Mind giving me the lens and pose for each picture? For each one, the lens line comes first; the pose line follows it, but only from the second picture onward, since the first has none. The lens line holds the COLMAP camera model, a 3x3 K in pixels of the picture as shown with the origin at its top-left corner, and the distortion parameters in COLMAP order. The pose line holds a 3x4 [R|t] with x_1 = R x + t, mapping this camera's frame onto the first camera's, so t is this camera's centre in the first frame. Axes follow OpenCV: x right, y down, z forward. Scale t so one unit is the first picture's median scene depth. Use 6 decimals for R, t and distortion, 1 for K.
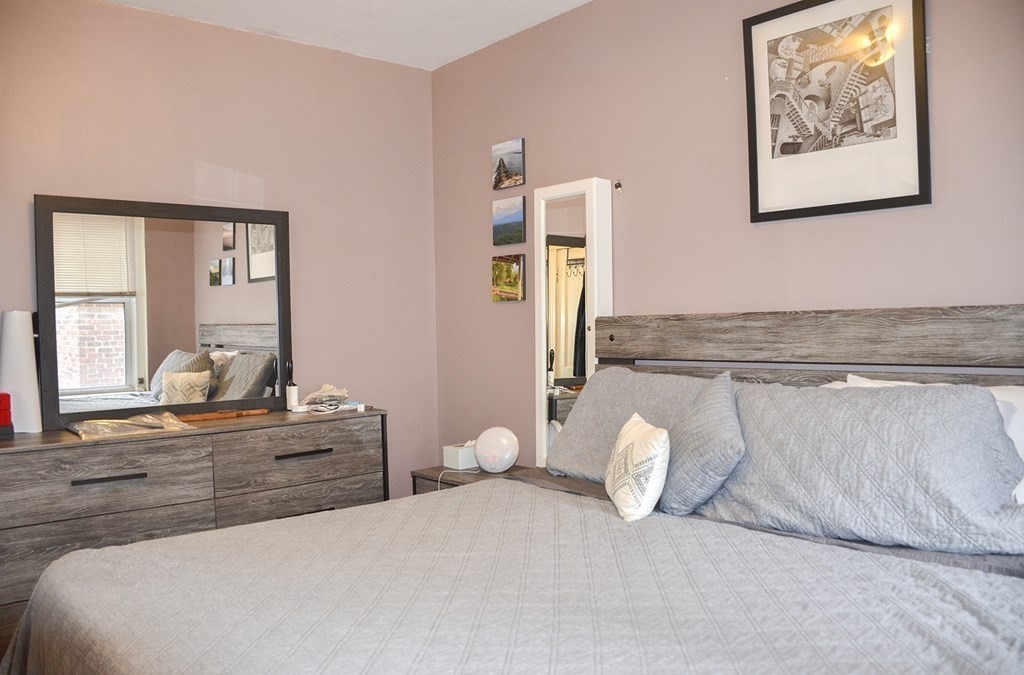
lens RADIAL K [[830.3, 0, 512.0], [0, 830.3, 337.5], [0, 0, 1]] dist [-0.129913, 0.098820]
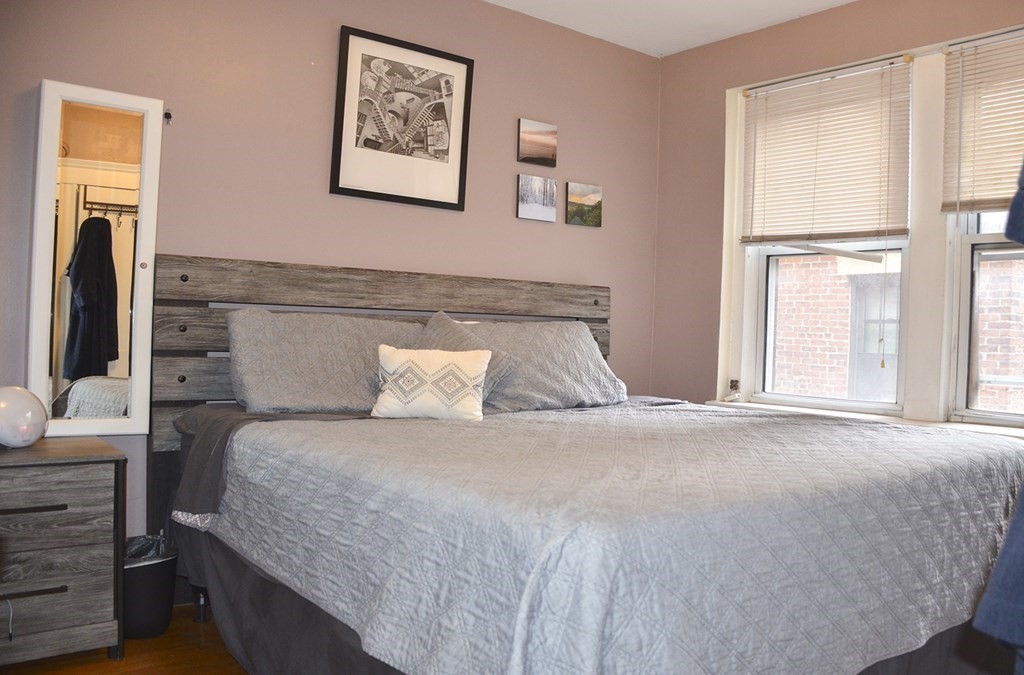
lens RADIAL K [[830.3, 0, 512.0], [0, 830.3, 337.5], [0, 0, 1]] dist [-0.129913, 0.098820]
pose [[0.087761, 0.002362, 0.996139, -0.962521], [-0.035253, 0.999378, 0.000736, 0.067303], [-0.995518, -0.035182, 0.087790, 0.671262]]
